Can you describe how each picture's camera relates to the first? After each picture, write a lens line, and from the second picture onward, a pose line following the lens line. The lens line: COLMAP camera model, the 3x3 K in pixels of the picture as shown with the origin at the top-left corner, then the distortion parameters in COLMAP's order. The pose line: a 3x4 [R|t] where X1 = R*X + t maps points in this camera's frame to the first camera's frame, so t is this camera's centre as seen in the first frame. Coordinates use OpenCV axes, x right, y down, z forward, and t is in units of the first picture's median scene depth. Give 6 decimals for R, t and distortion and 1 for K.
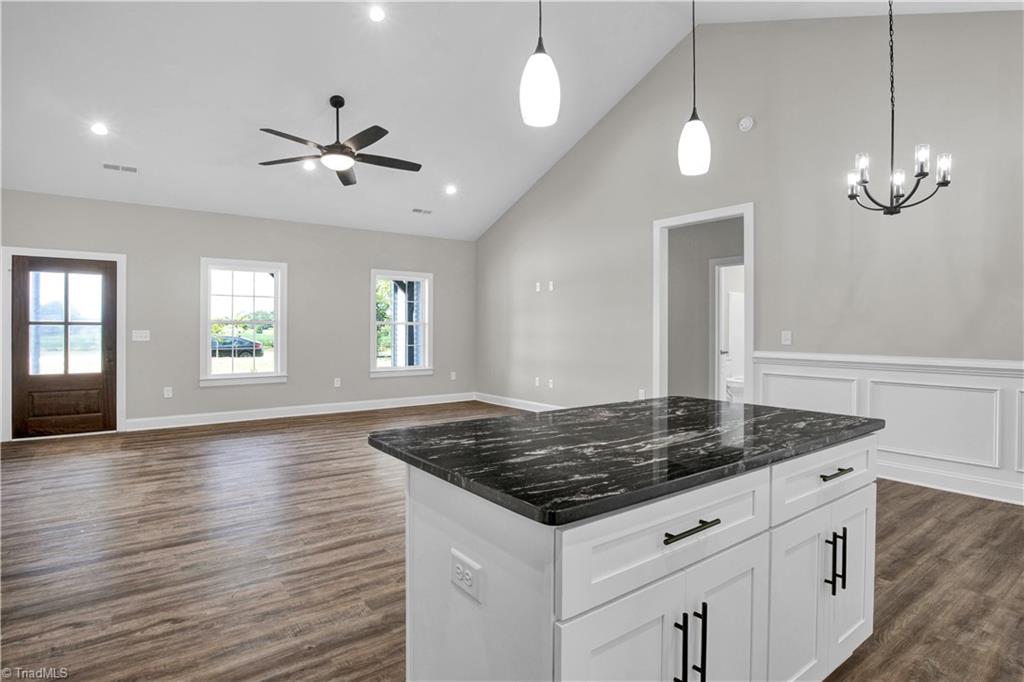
lens RADIAL K [[518.5, 0, 522.1], [0, 518.5, 333.7], [0, 0, 1]] dist [-0.040718, 0.005493]
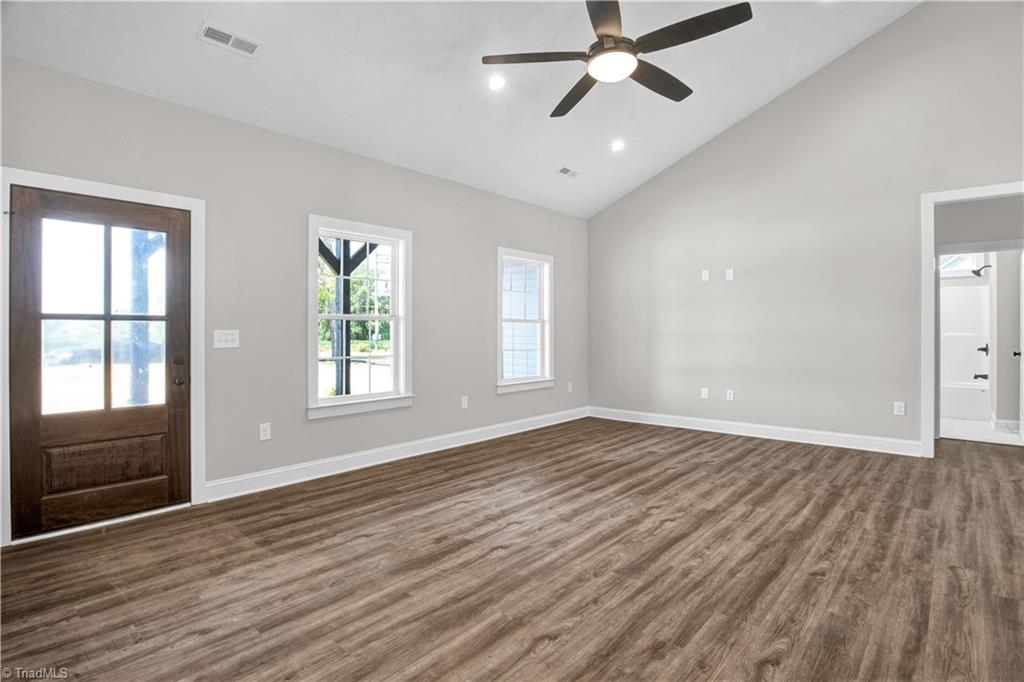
lens RADIAL K [[518.5, 0, 509.1], [0, 518.5, 334.6], [0, 0, 1]] dist [-0.040718, 0.005493]
pose [[0.982001, -0.003263, 0.188848, -0.571222], [0.002662, 0.999991, 0.003436, -0.002478], [-0.188857, -0.002871, 0.982000, 0.370283]]
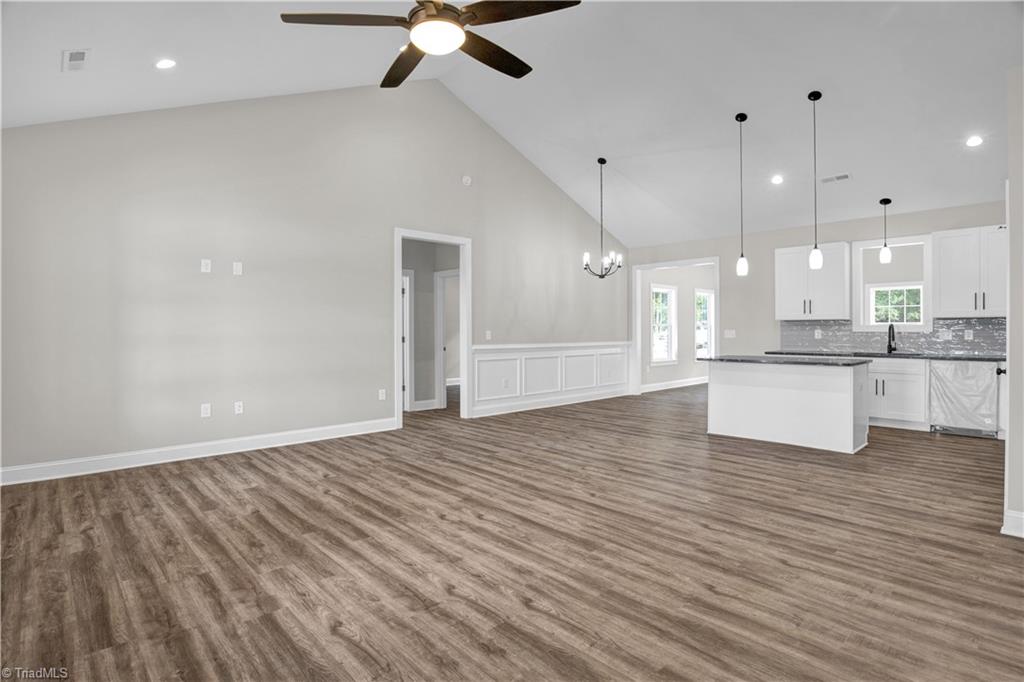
lens RADIAL K [[518.5, 0, 521.6], [0, 518.5, 331.7], [0, 0, 1]] dist [-0.040718, 0.005493]
pose [[-0.089366, -0.003318, 0.995993, -0.882063], [0.010892, 0.999931, 0.004309, -0.007263], [-0.995939, 0.011233, -0.089324, 0.900138]]
